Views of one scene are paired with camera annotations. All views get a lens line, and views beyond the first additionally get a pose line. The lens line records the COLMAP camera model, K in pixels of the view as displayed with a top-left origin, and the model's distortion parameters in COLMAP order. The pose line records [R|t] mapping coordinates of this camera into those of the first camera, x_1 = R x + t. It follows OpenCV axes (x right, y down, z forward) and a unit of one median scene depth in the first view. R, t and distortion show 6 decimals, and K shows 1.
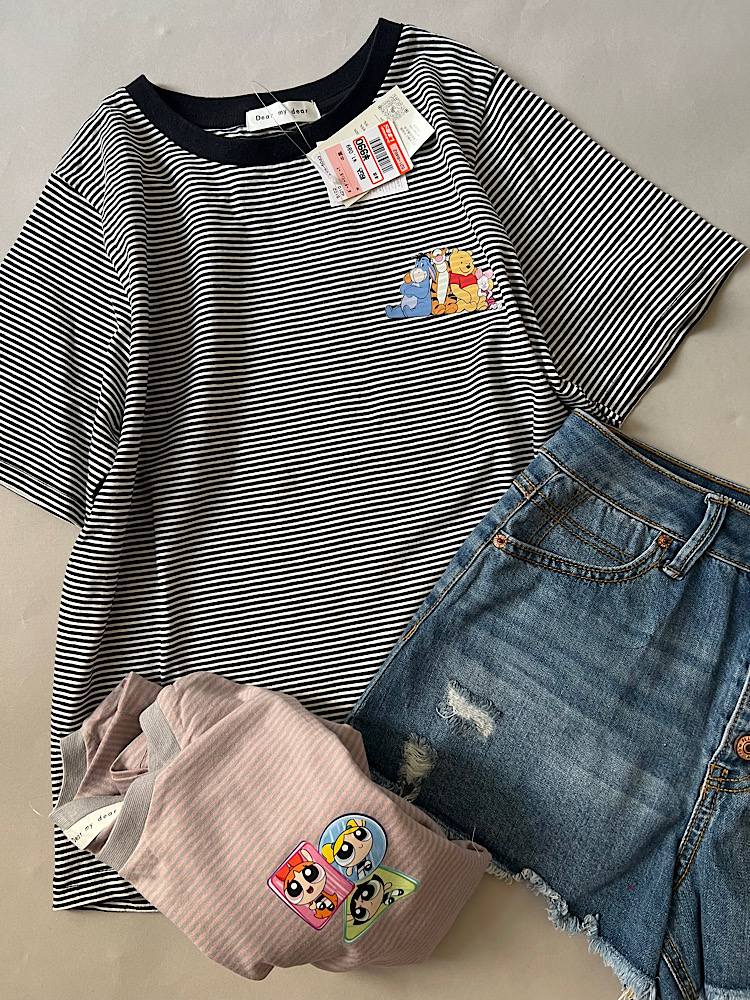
lens RADIAL K [[779.3, 0, 375.0], [0, 779.3, 500.0], [0, 0, 1]] dist [0.041745, -0.078843]
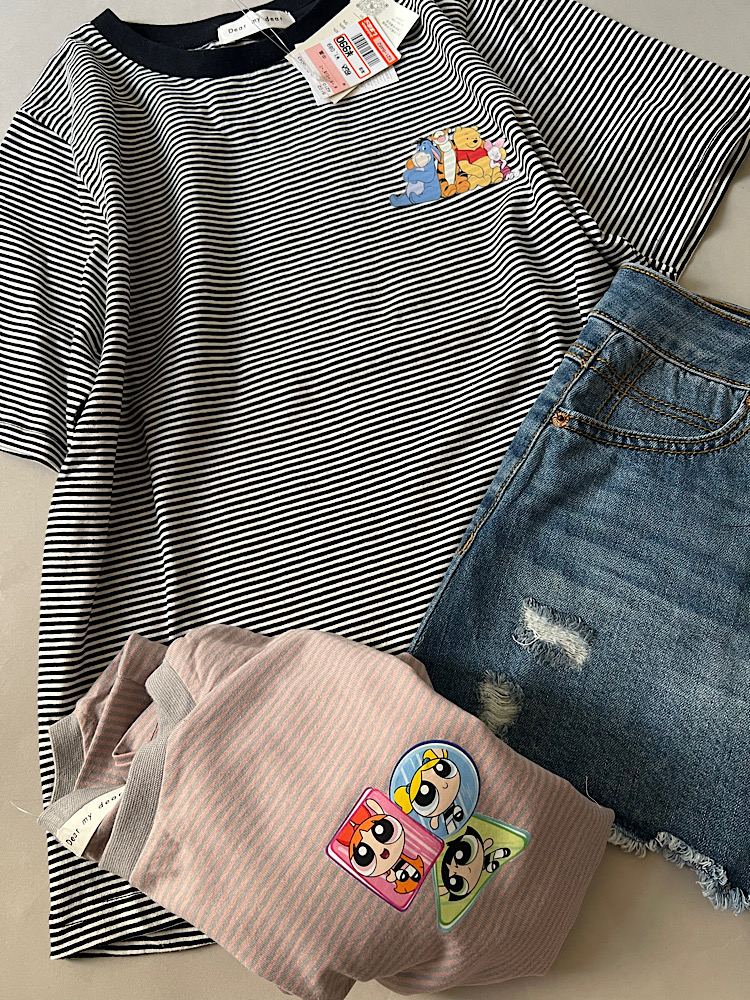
lens RADIAL K [[779.3, 0, 375.0], [0, 779.3, 500.0], [0, 0, 1]] dist [0.041745, -0.078843]
pose [[0.992763, -0.119961, -0.005524, -0.041292], [0.117094, 0.977196, -0.177133, 0.259002], [0.026647, 0.175205, 0.984171, 0.185417]]
